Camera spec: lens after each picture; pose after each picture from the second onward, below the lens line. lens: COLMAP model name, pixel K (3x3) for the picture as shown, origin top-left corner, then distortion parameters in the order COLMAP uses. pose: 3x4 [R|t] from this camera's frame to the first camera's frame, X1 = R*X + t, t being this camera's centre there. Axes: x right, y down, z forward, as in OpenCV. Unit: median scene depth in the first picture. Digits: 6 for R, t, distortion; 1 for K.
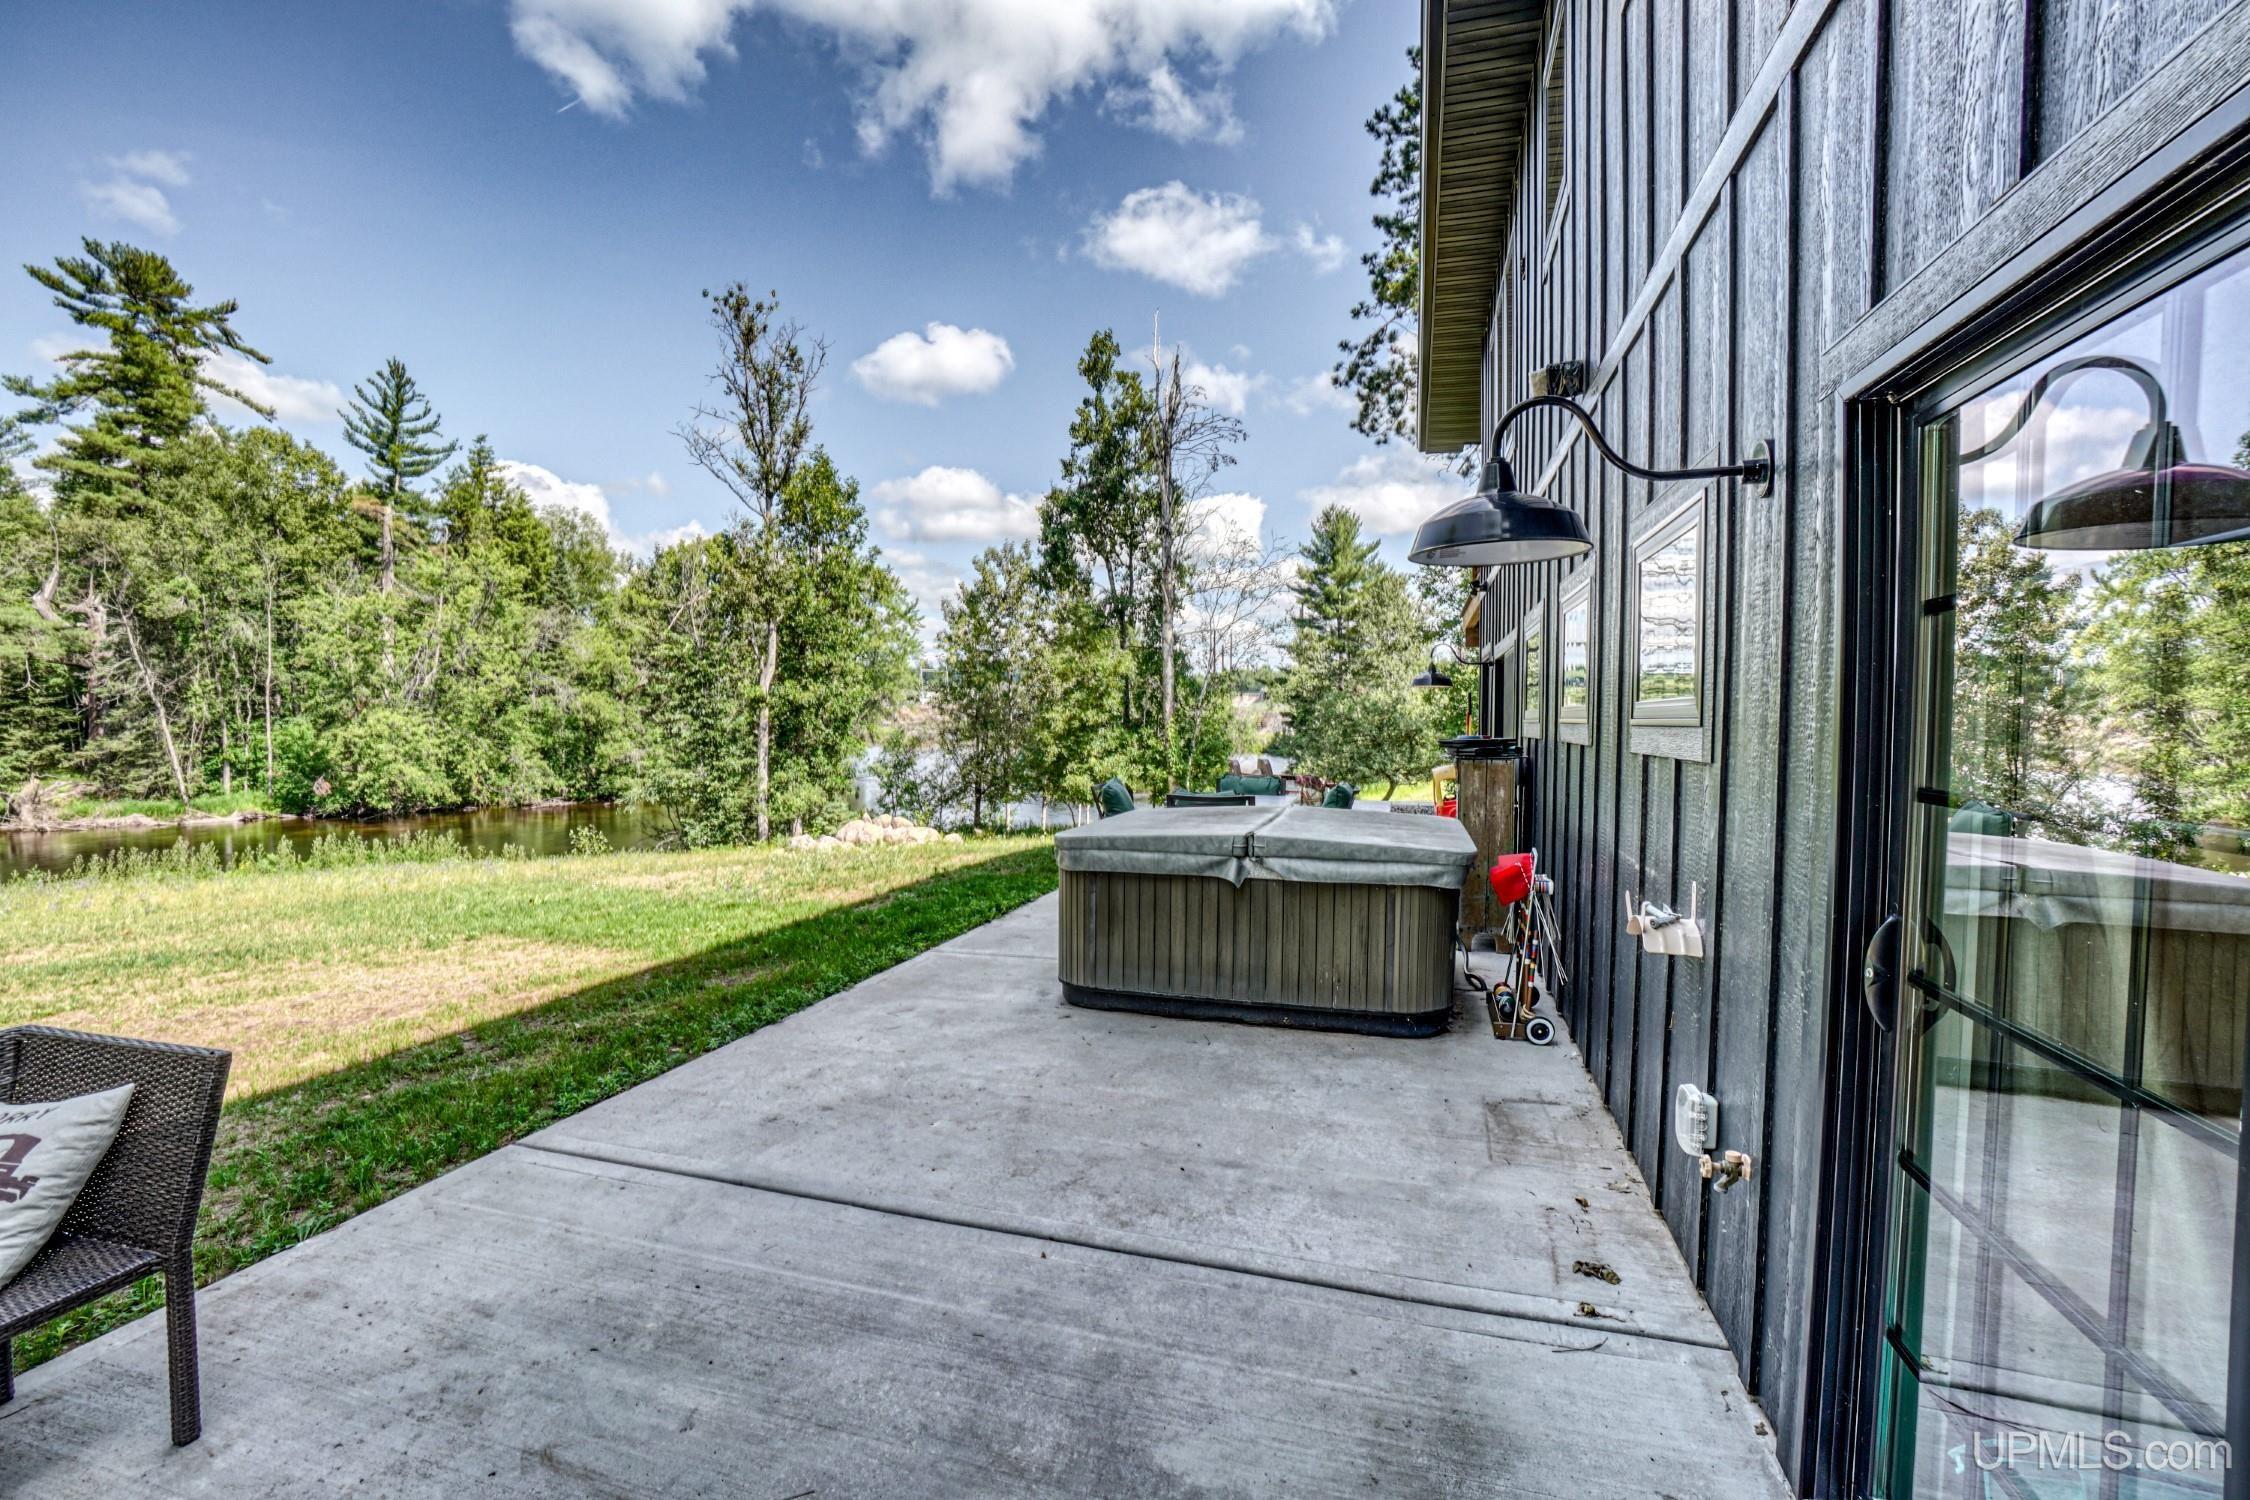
lens RADIAL K [[994.6, 0, 1106.6], [0, 994.6, 753.6], [0, 0, 1]] dist [-0.059639, 0.021351]
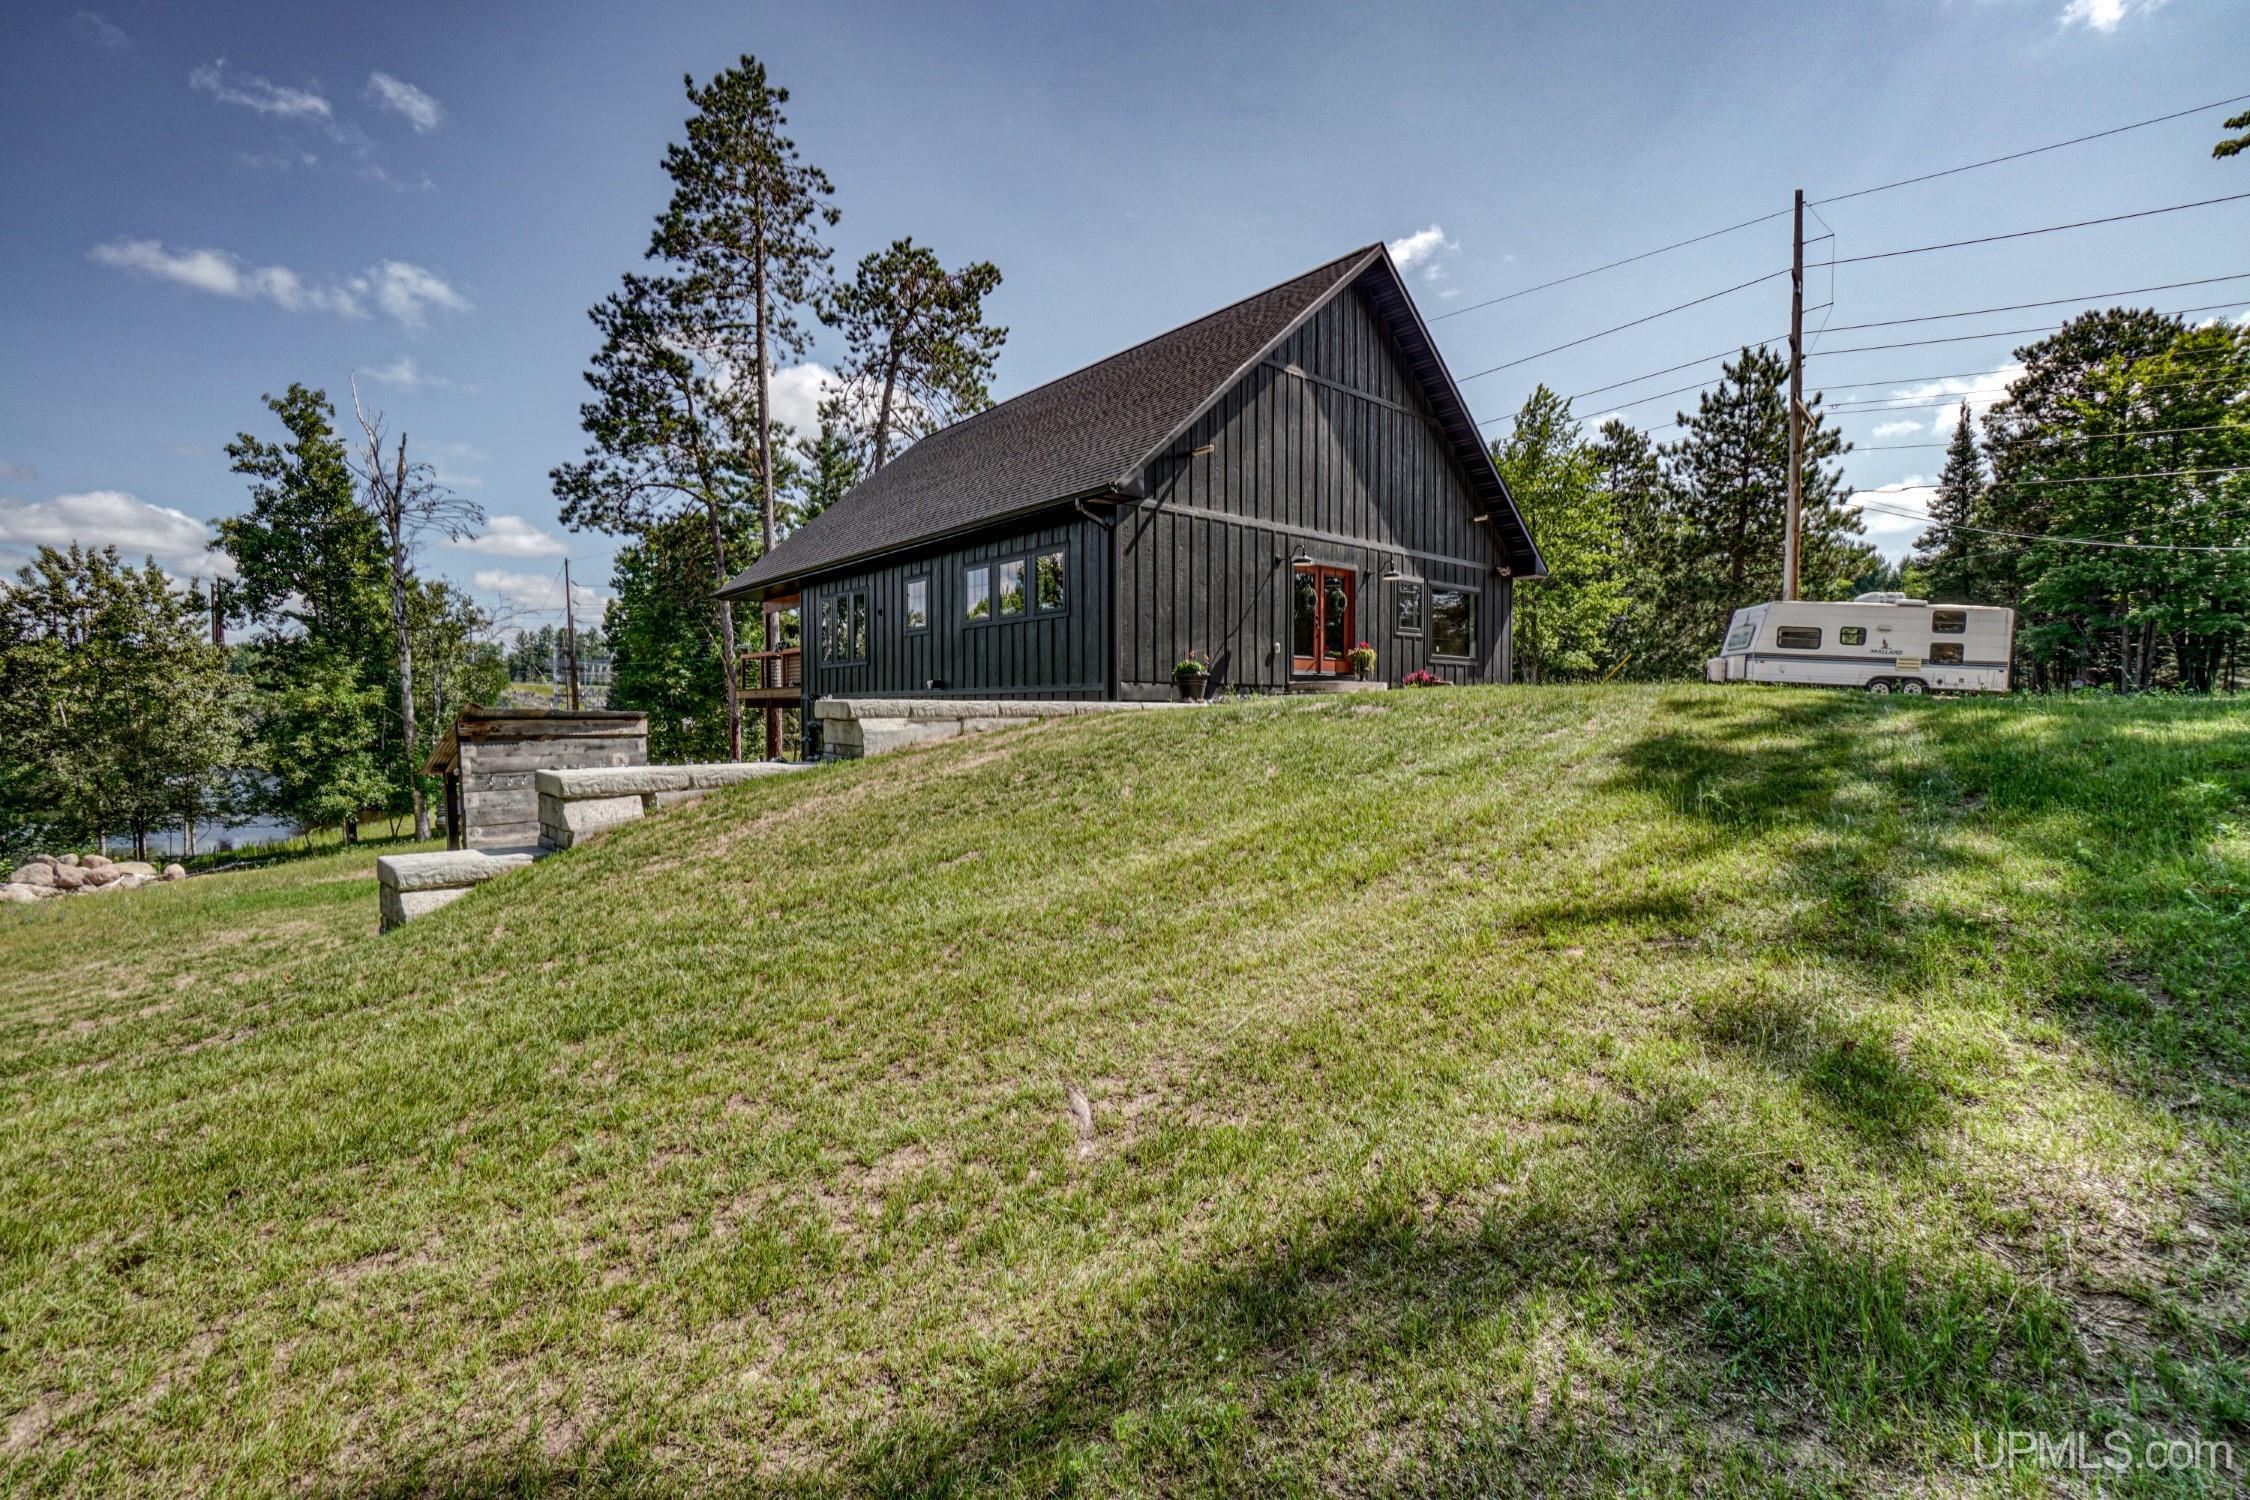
lens RADIAL K [[994.6, 0, 1115.0], [0, 994.6, 759.6], [0, 0, 1]] dist [-0.059639, 0.021351]
pose [[0.543534, -0.044095, 0.838228, -0.393736], [0.032113, 0.998981, 0.031728, -0.021767], [-0.838772, 0.009673, 0.544396, -0.290813]]
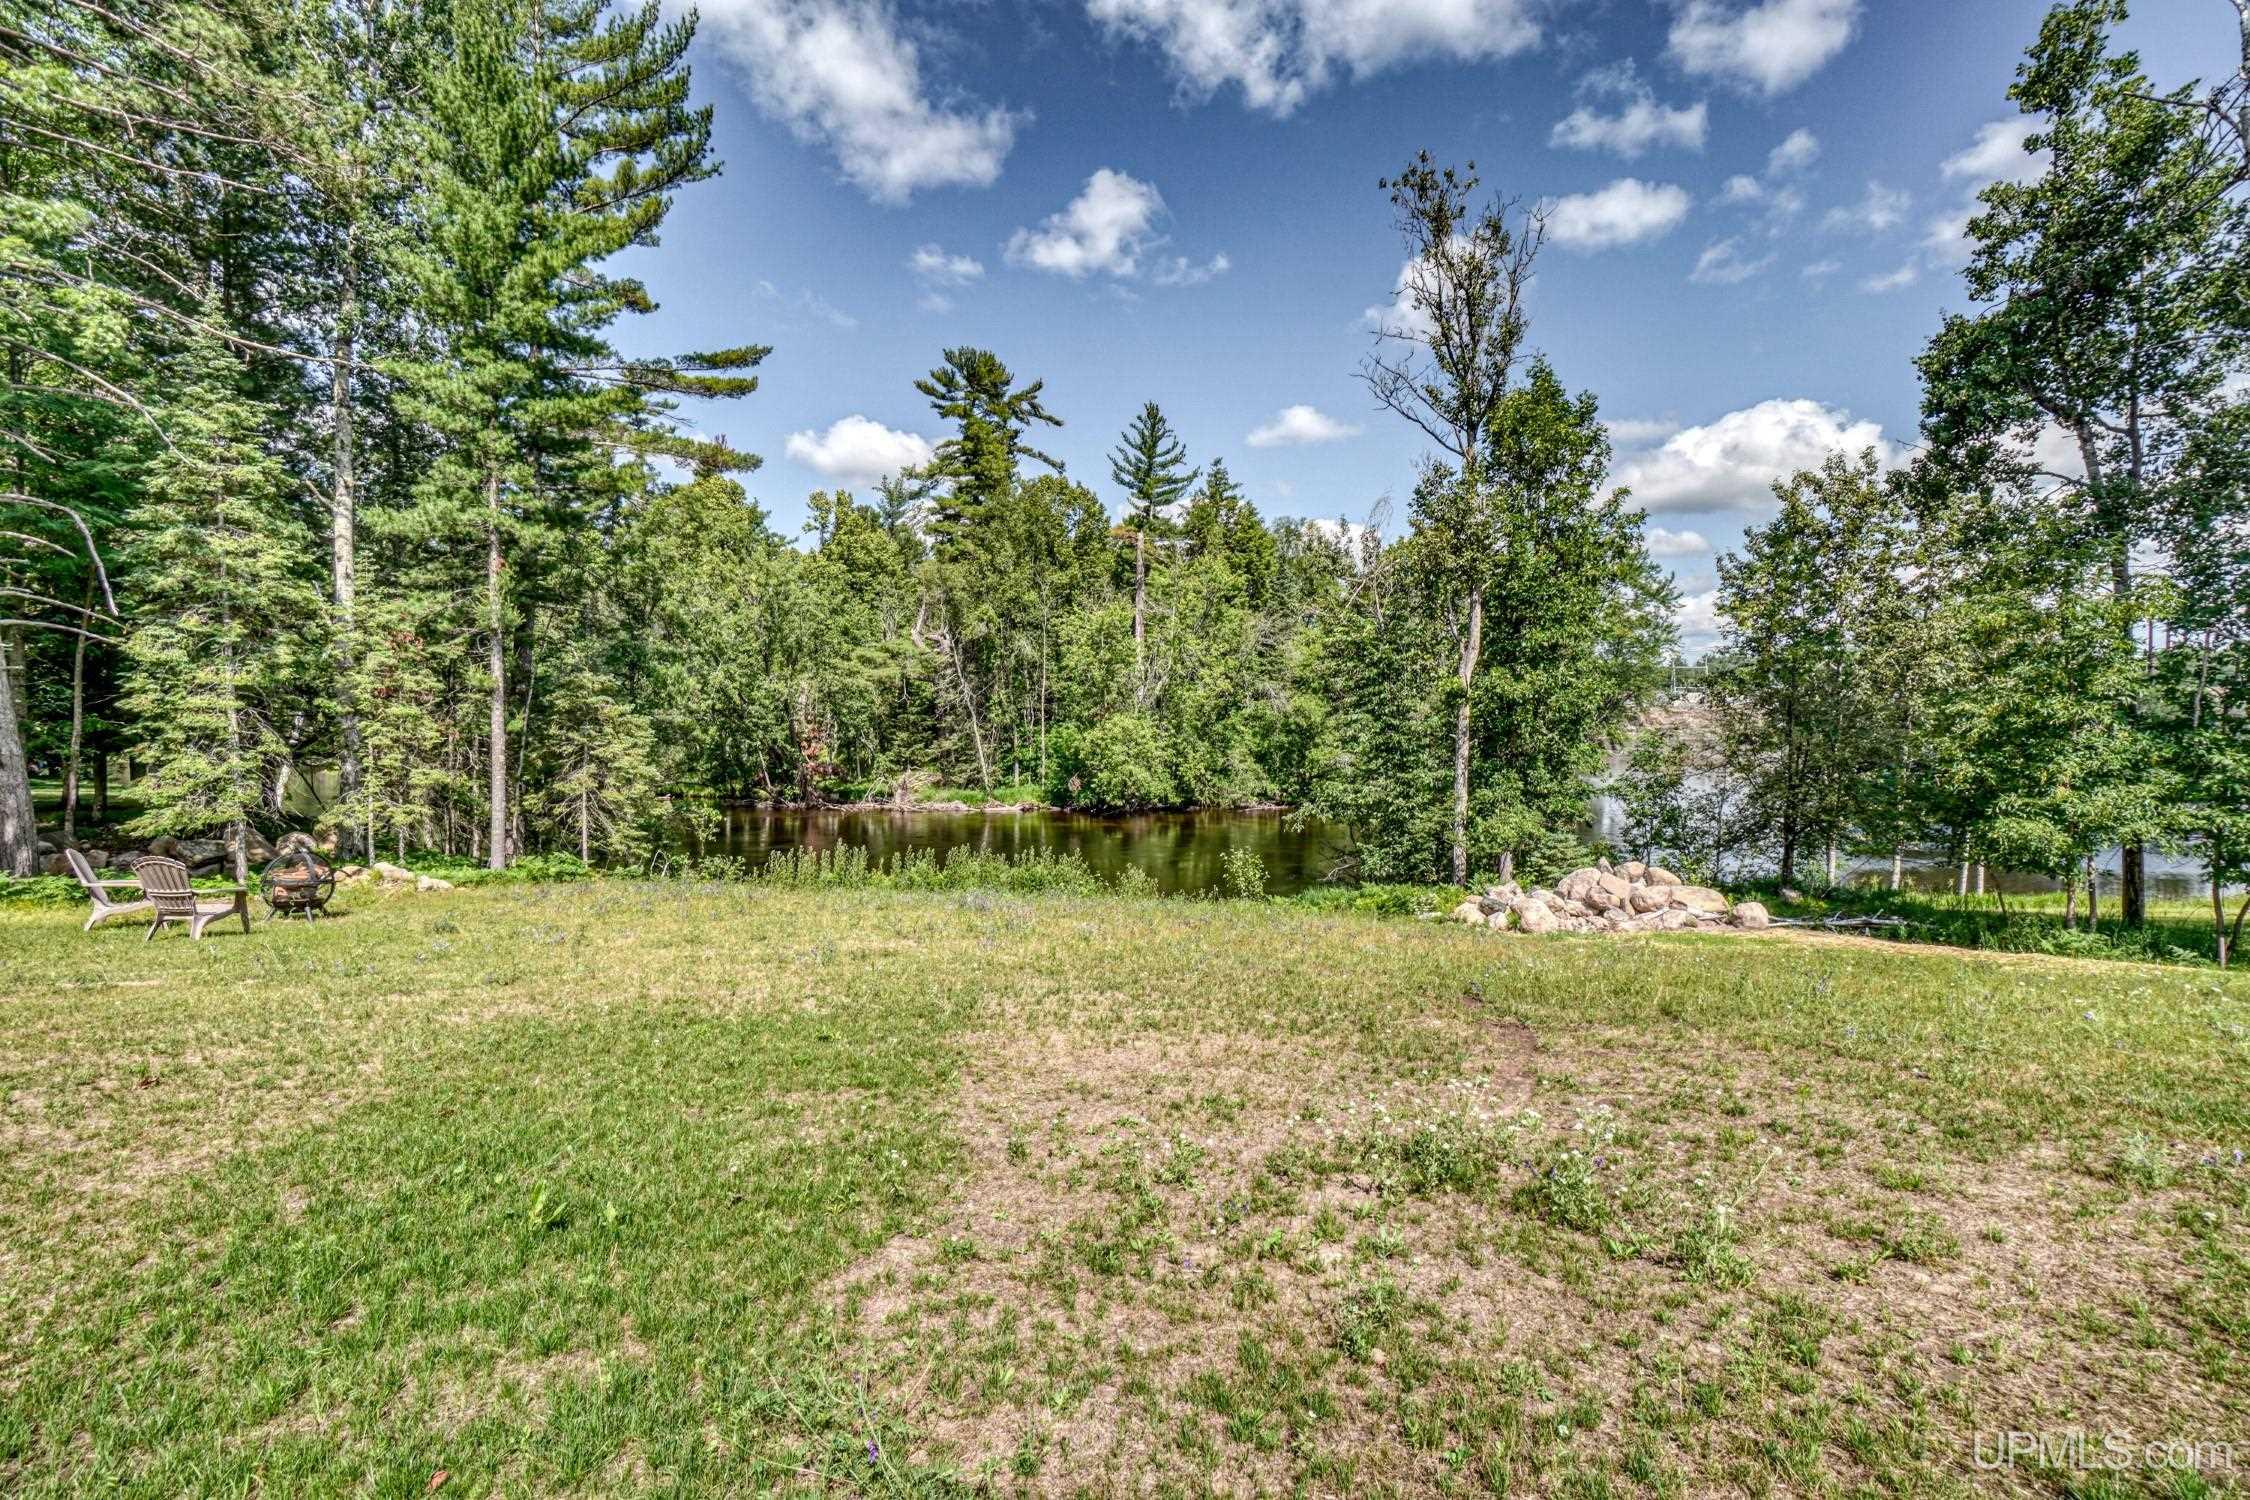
lens RADIAL K [[994.6, 0, 1104.9], [0, 994.6, 749.5], [0, 0, 1]] dist [-0.059639, 0.021351]
pose [[0.756879, 0.012008, -0.653445, -0.057267], [-0.018404, 0.999826, -0.002943, -0.004207], [0.653296, 0.014254, 0.756968, 0.243150]]
